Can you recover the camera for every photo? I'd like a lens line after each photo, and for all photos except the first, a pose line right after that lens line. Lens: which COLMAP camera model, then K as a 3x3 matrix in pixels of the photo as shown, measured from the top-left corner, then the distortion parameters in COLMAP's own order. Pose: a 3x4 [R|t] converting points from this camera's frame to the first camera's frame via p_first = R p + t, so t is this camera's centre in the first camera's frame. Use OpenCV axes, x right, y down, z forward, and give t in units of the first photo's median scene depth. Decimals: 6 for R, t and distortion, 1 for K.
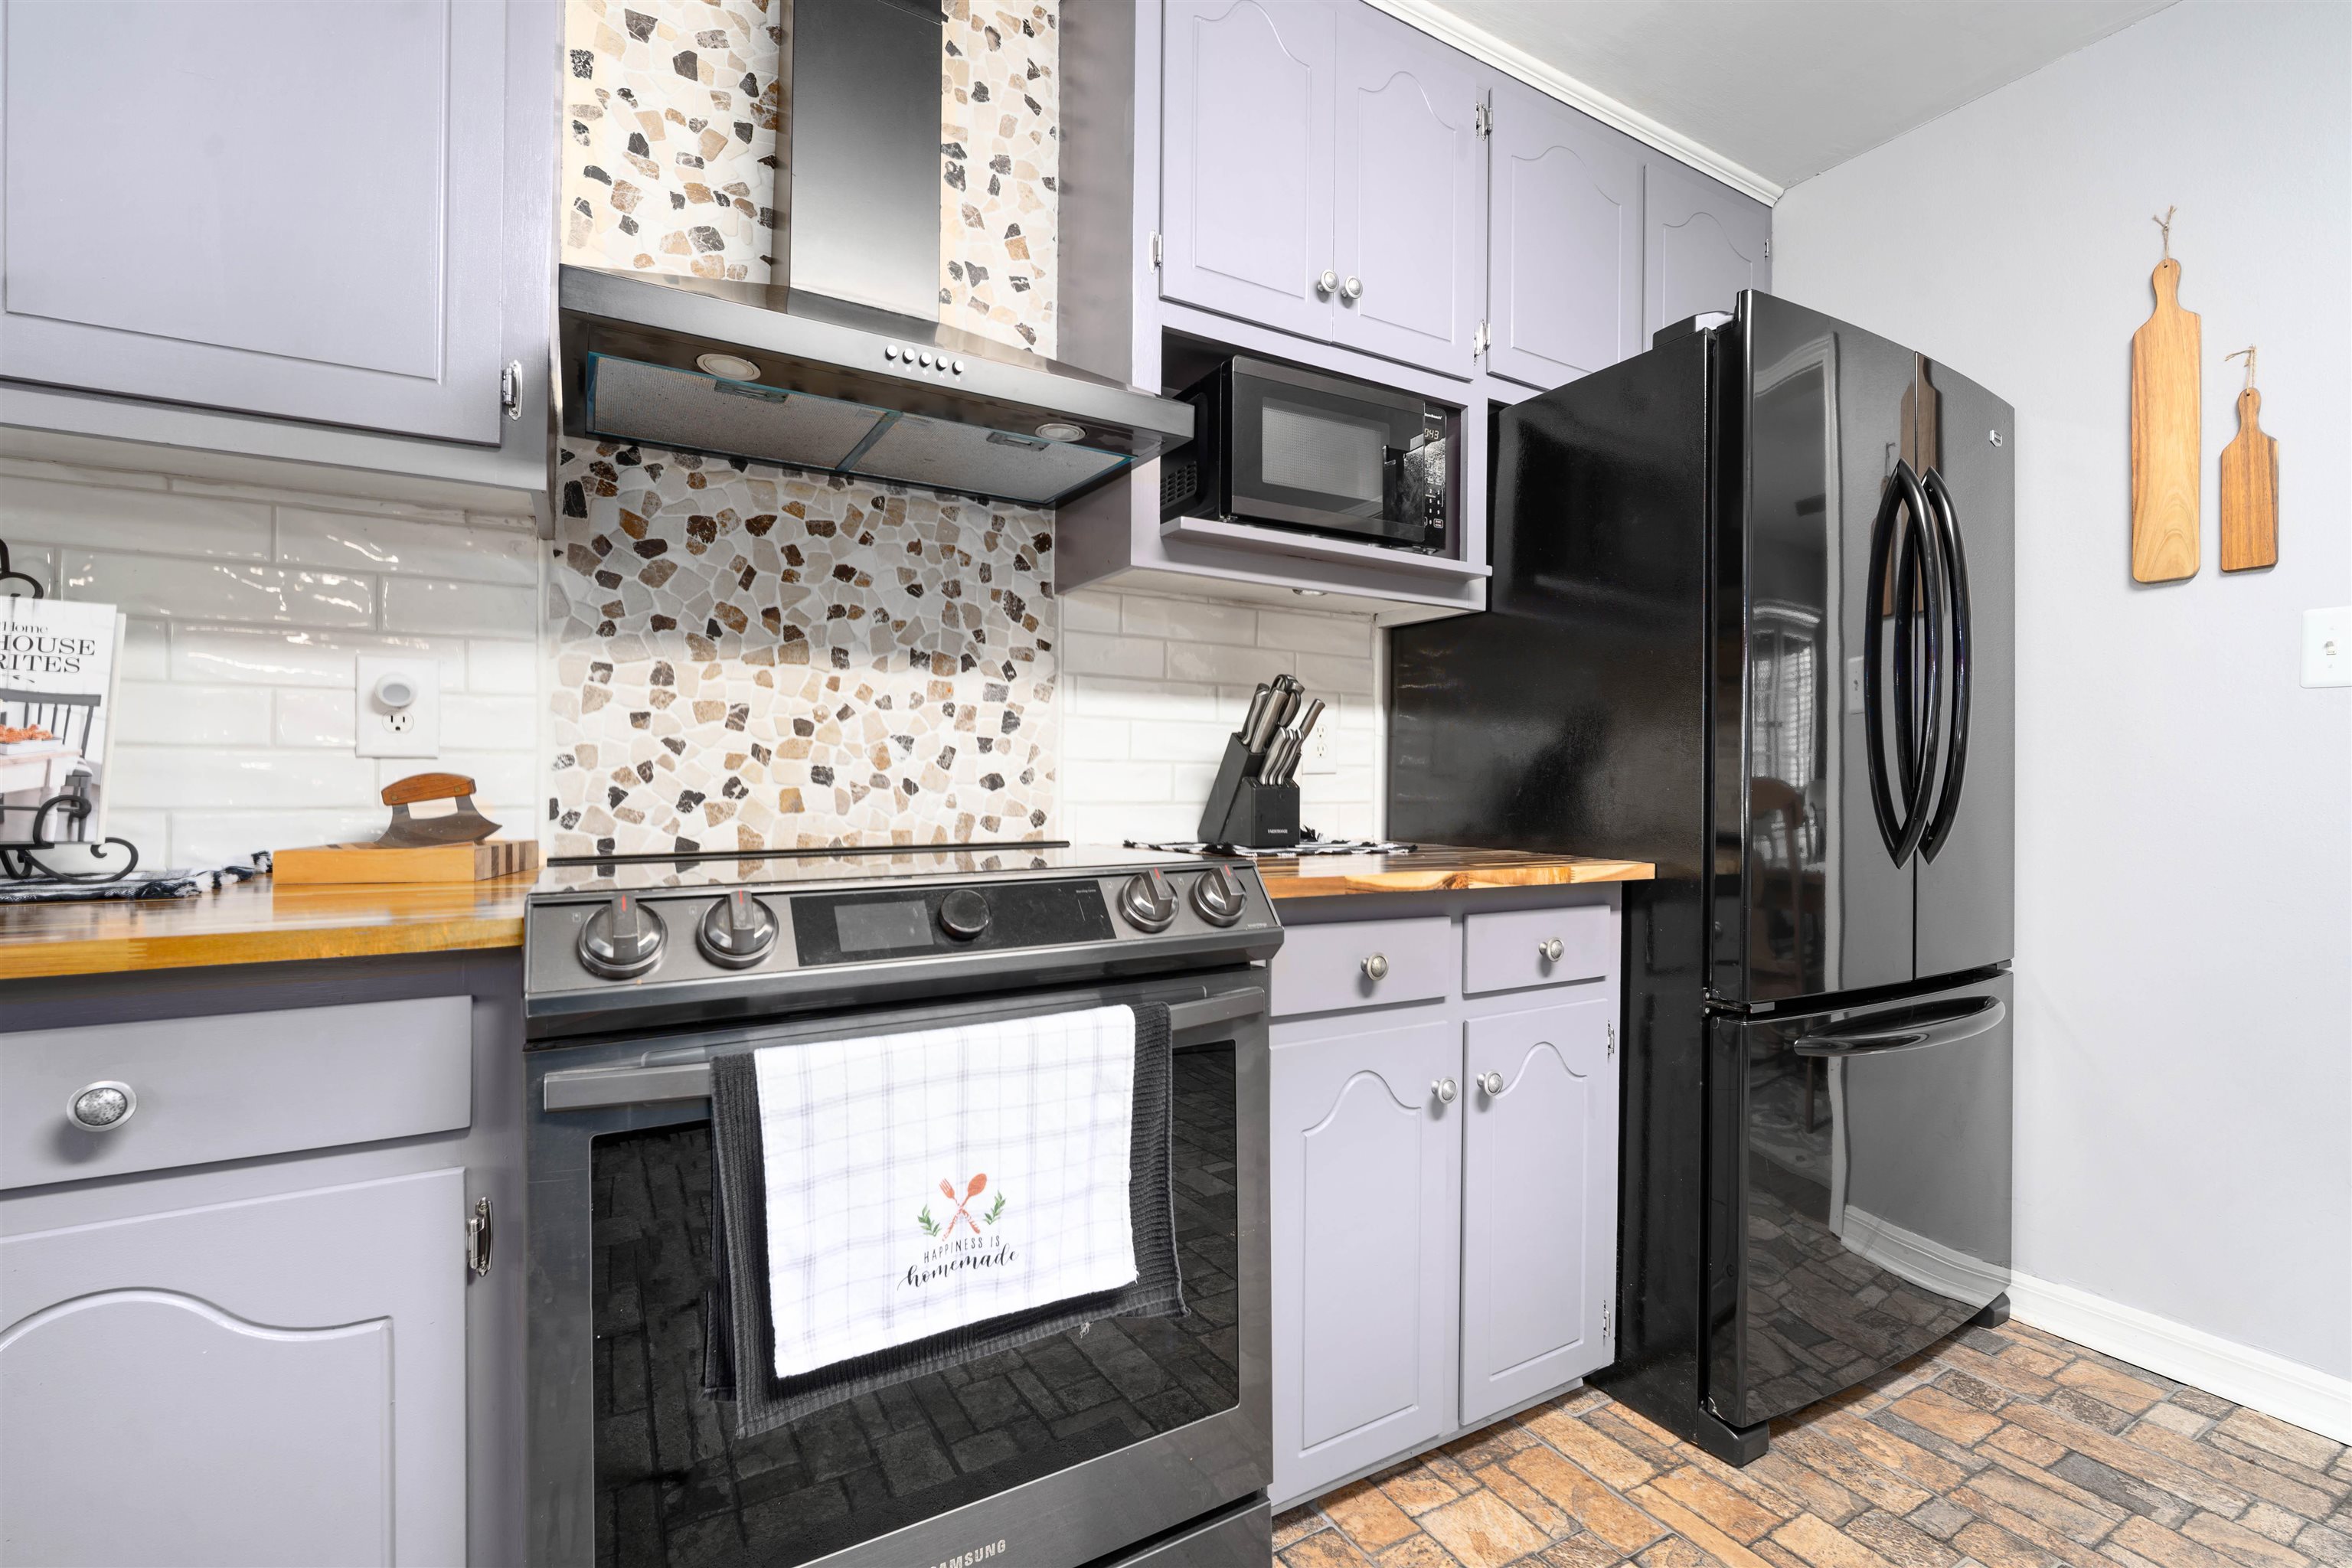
lens RADIAL K [[1028.8, 0, 1176.0], [0, 1028.8, 784.0], [0, 0, 1]] dist [-0.004582, 0.000218]
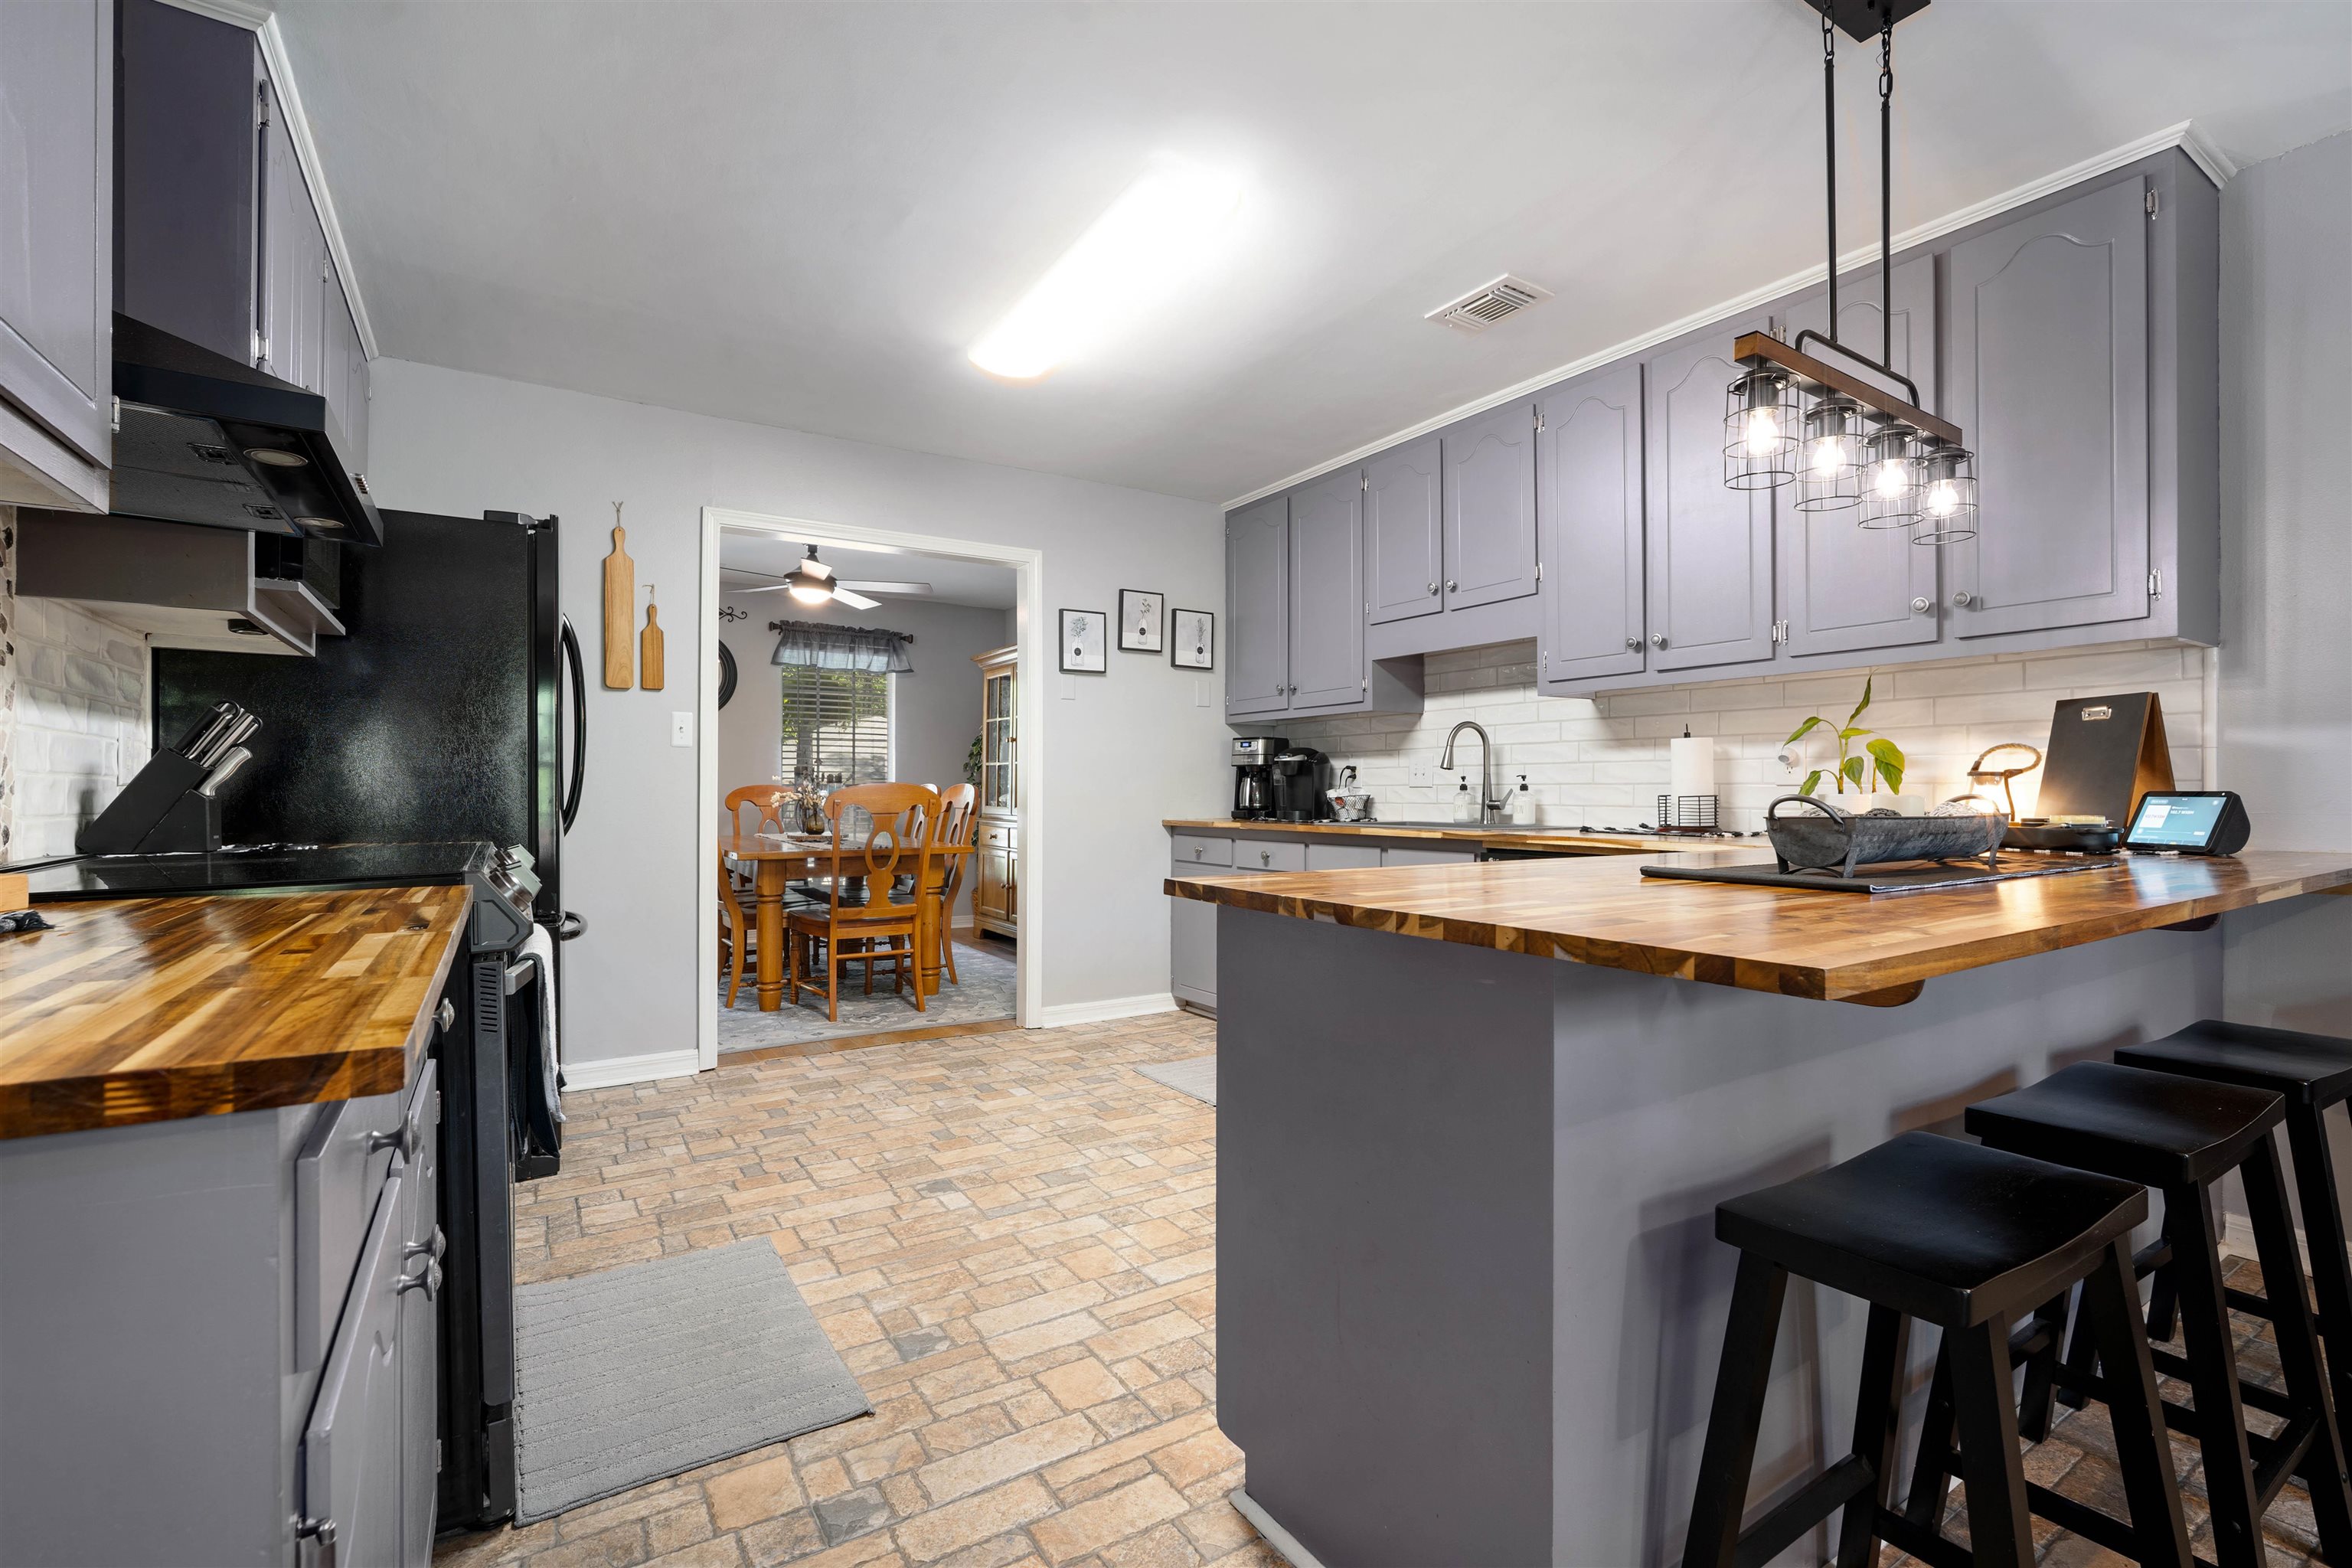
lens RADIAL K [[1051.0, 0, 1207.3], [0, 1051.0, 793.3], [0, 0, 1]] dist [-0.000666, 0.000001]
pose [[-0.061088, -0.010291, 0.998079, -1.222758], [0.001235, 0.999945, 0.010386, -0.014278], [-0.998132, 0.001867, -0.061072, -0.020019]]
